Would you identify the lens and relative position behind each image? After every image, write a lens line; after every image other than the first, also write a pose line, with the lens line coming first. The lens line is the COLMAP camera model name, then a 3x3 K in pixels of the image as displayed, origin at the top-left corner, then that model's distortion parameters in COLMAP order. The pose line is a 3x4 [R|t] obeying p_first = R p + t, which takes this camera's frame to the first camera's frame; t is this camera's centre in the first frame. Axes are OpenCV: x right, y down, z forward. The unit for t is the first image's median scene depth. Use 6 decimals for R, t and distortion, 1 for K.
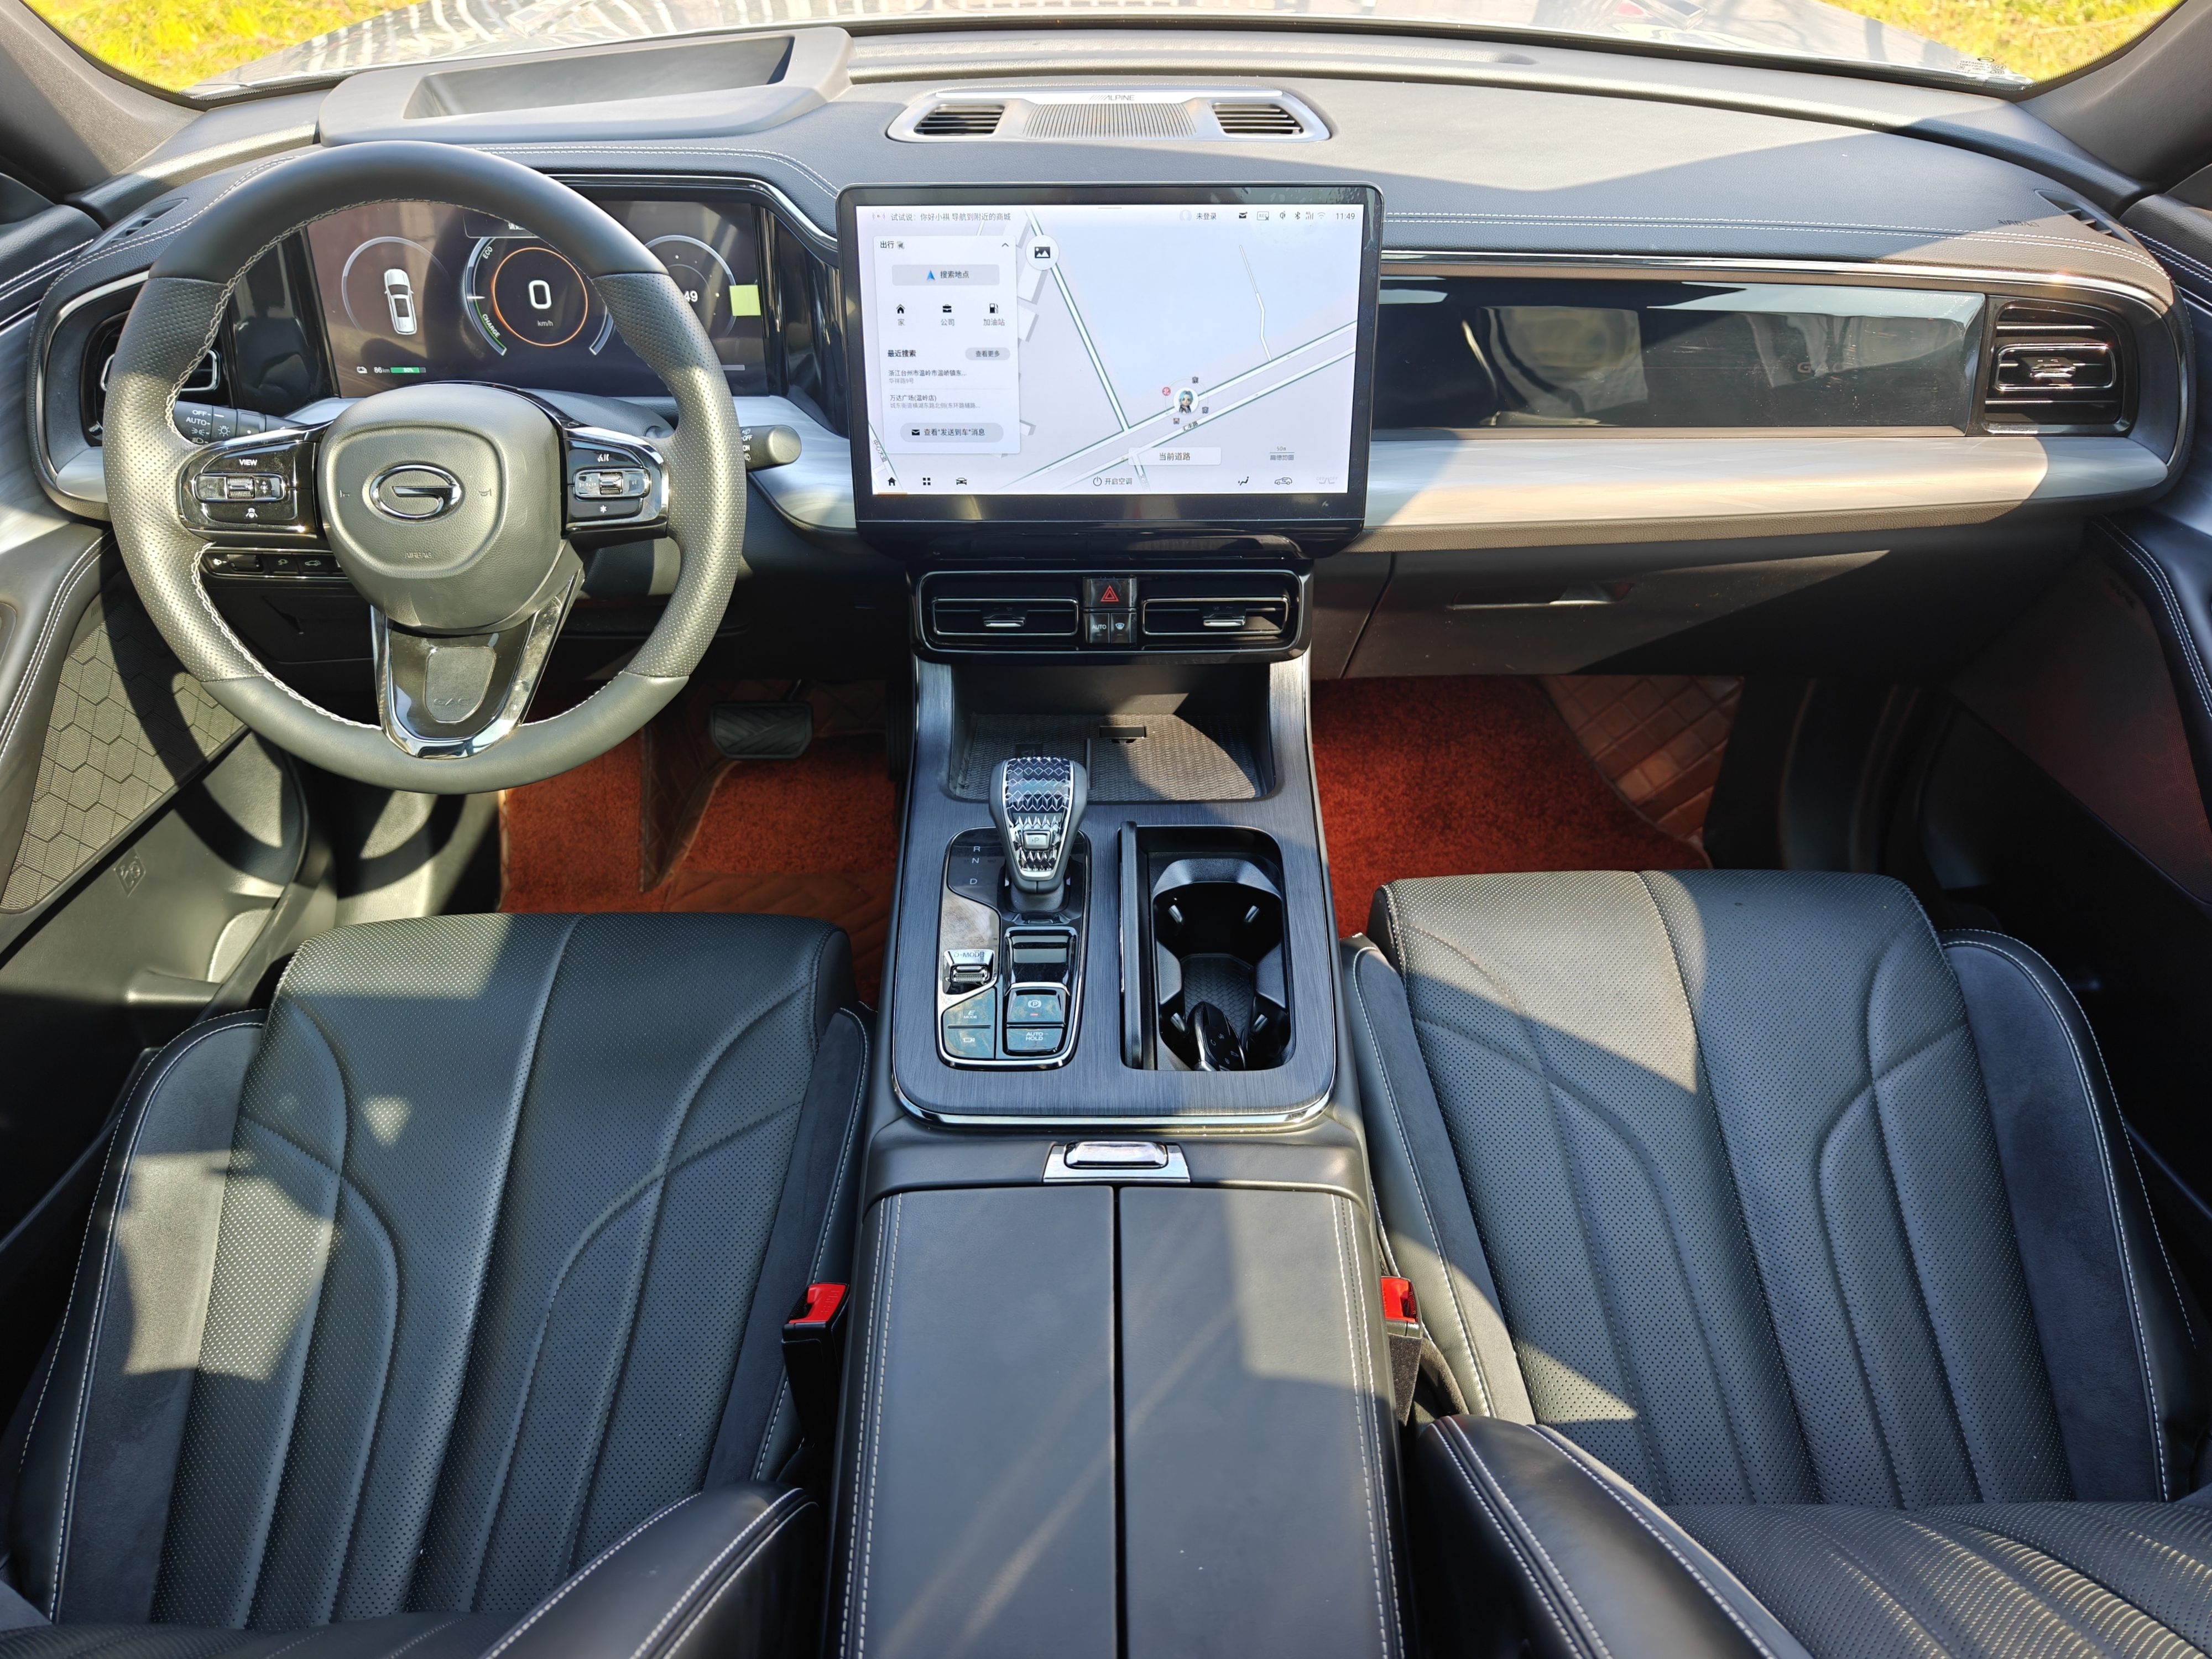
lens RADIAL K [[1529.9, 0, 1106.0], [0, 1529.9, 829.5], [0, 0, 1]] dist [-0.014126, 0.002328]
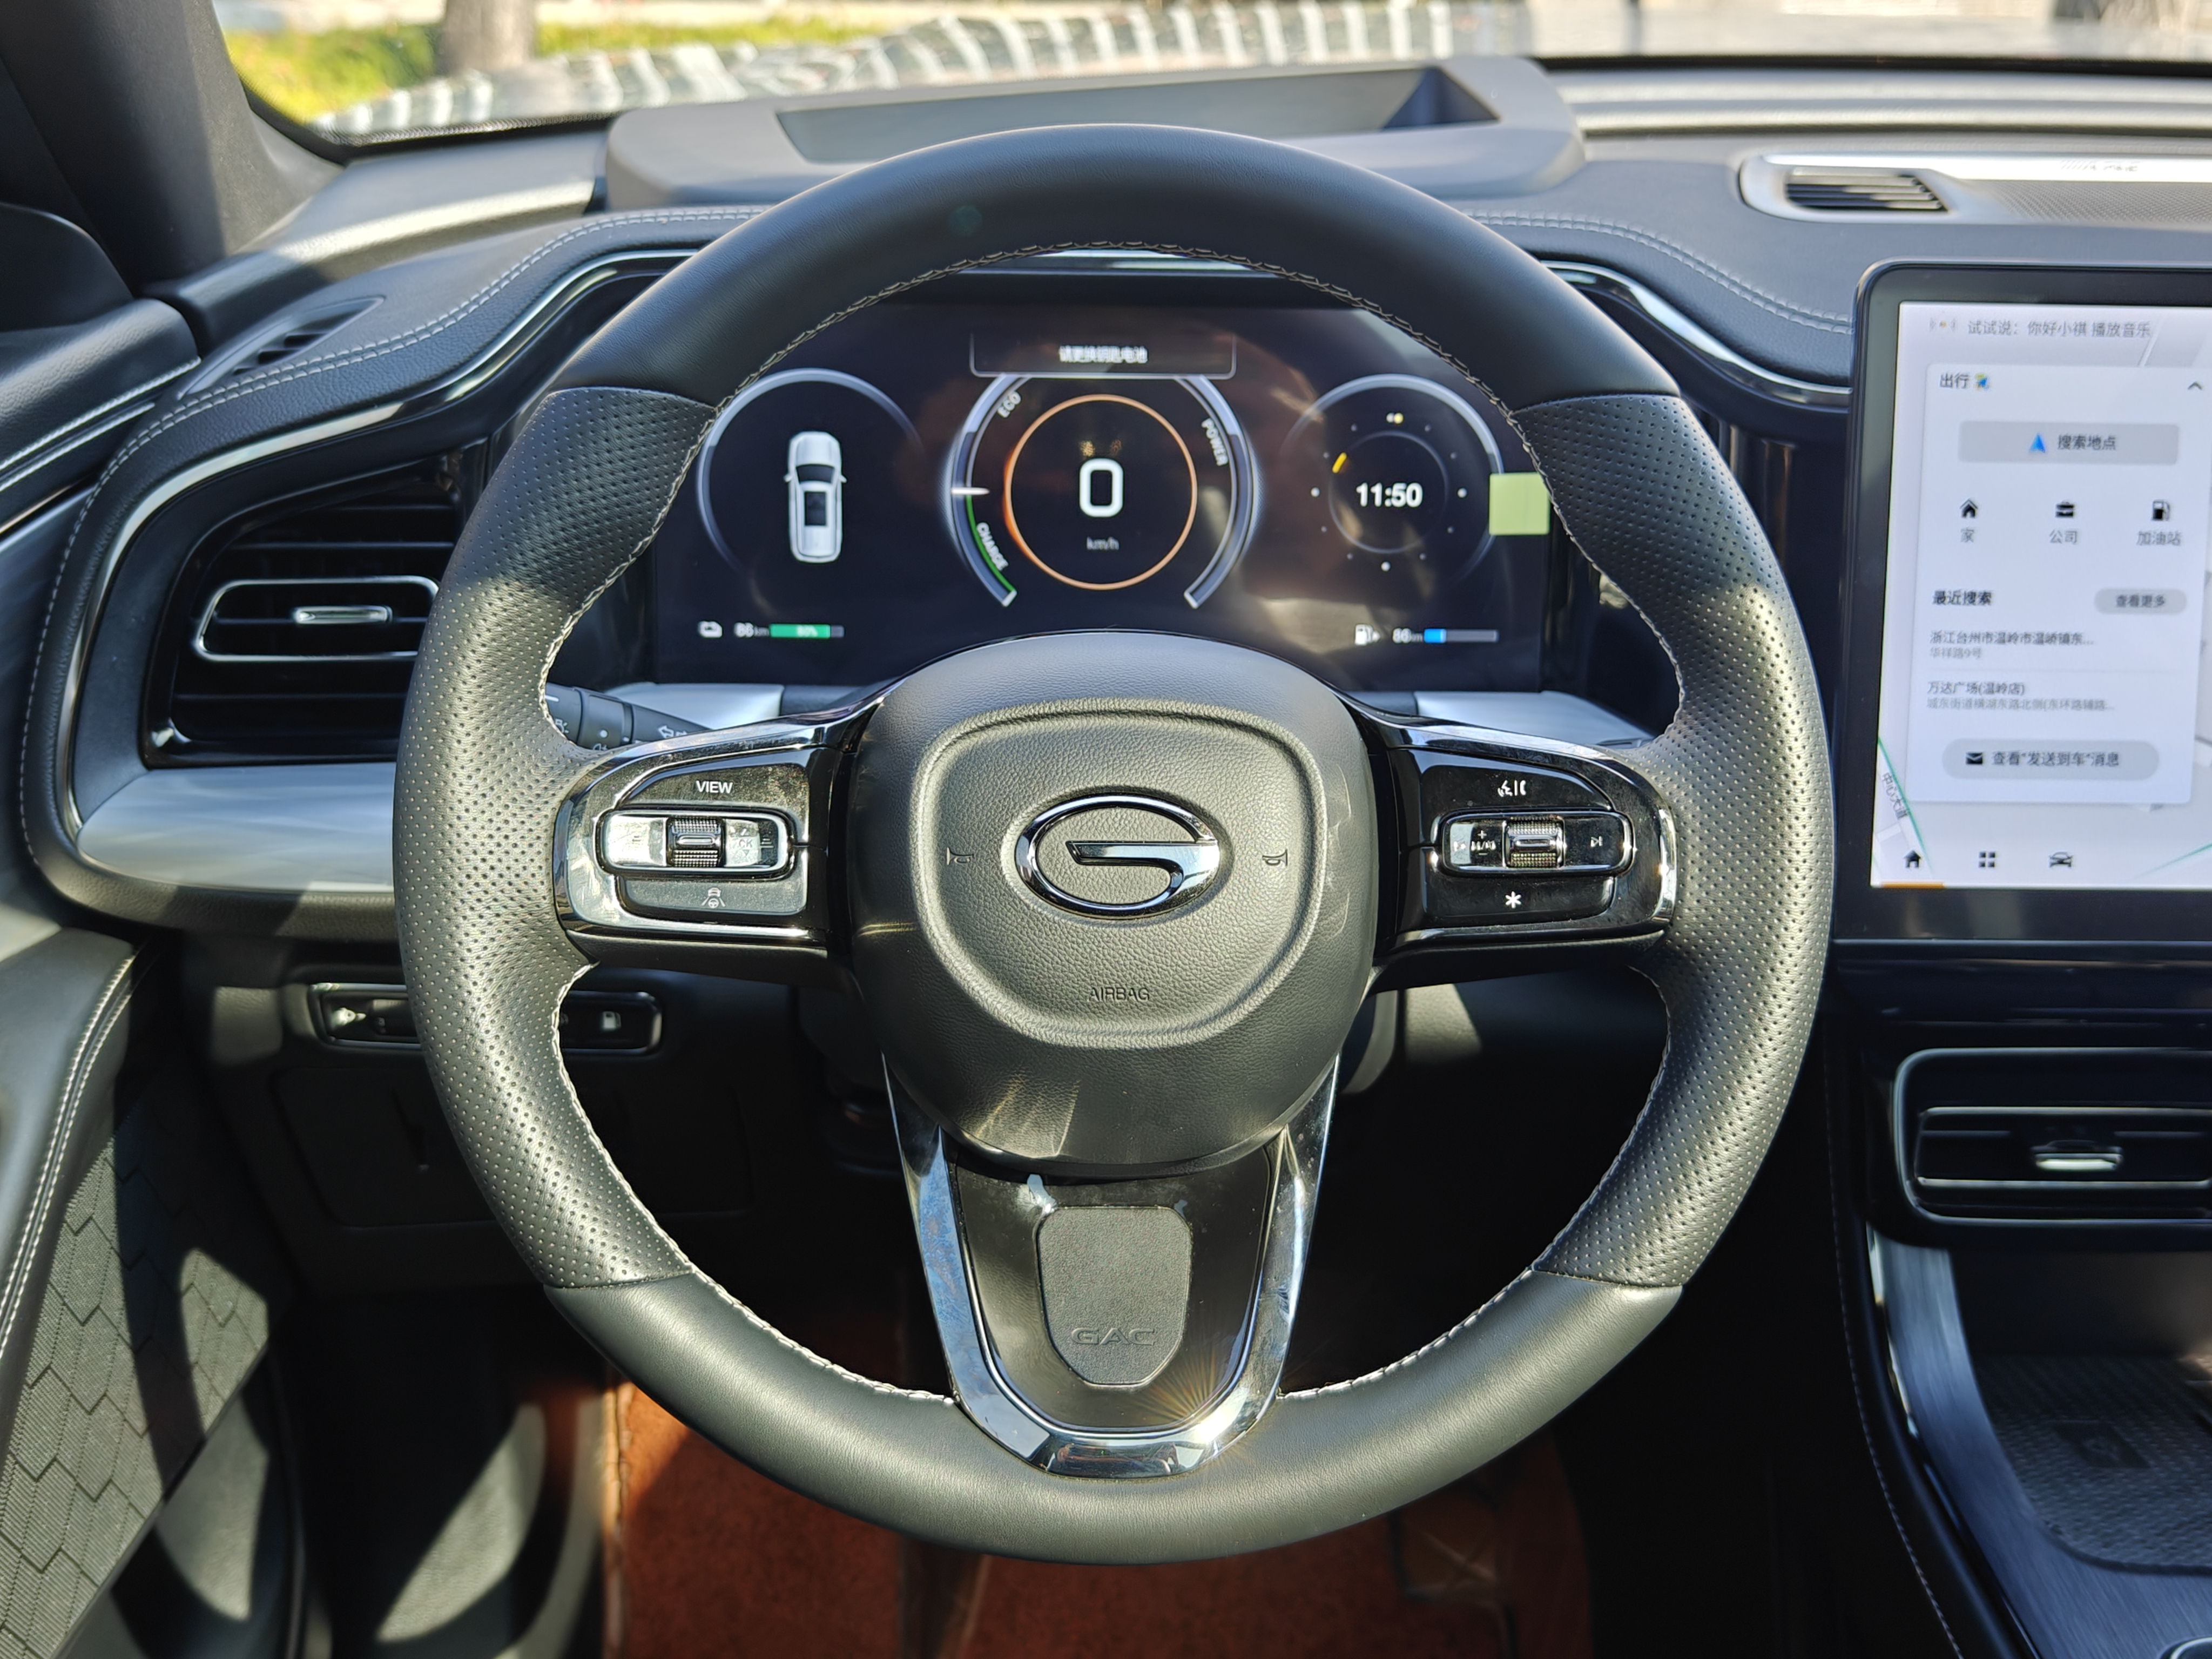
lens RADIAL K [[2477.1, 0, 1106.0], [0, 2477.1, 829.5], [0, 0, 1]] dist [0.123208, -0.580163]
pose [[0.999684, 0.010720, 0.022753, -0.412540], [-0.004453, 0.965763, -0.259386, -0.037358], [-0.024755, 0.259203, 0.965506, 0.267913]]
